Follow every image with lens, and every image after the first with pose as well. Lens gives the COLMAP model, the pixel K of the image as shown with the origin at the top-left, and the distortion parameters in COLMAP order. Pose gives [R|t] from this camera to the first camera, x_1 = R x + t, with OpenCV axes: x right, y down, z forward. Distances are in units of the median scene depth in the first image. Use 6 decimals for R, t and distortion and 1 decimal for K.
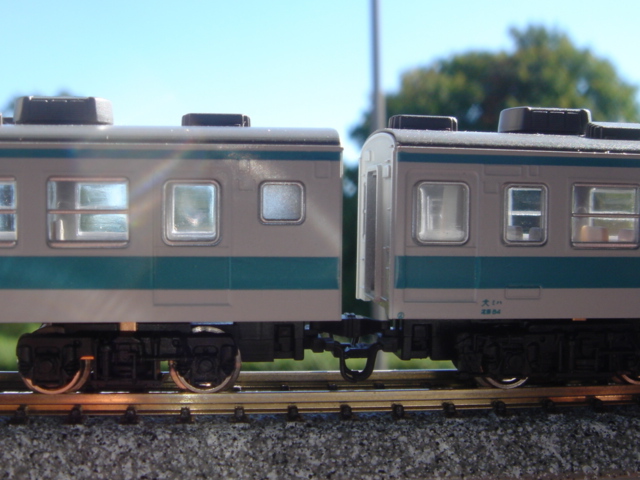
lens RADIAL K [[909.8, 0, 320.0], [0, 909.8, 240.0], [0, 0, 1]] dist [-0.136182, 0.075805]
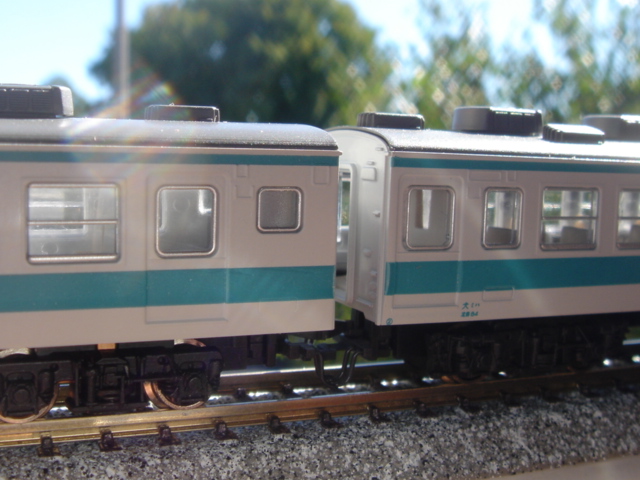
lens RADIAL K [[909.8, 0, 320.0], [0, 909.8, 240.0], [0, 0, 1]] dist [-0.136182, 0.075805]
pose [[0.958561, -0.011852, 0.284640, -0.265476], [-0.008523, 0.997494, 0.070234, -0.075037], [-0.284759, -0.069750, 0.956058, 0.080222]]
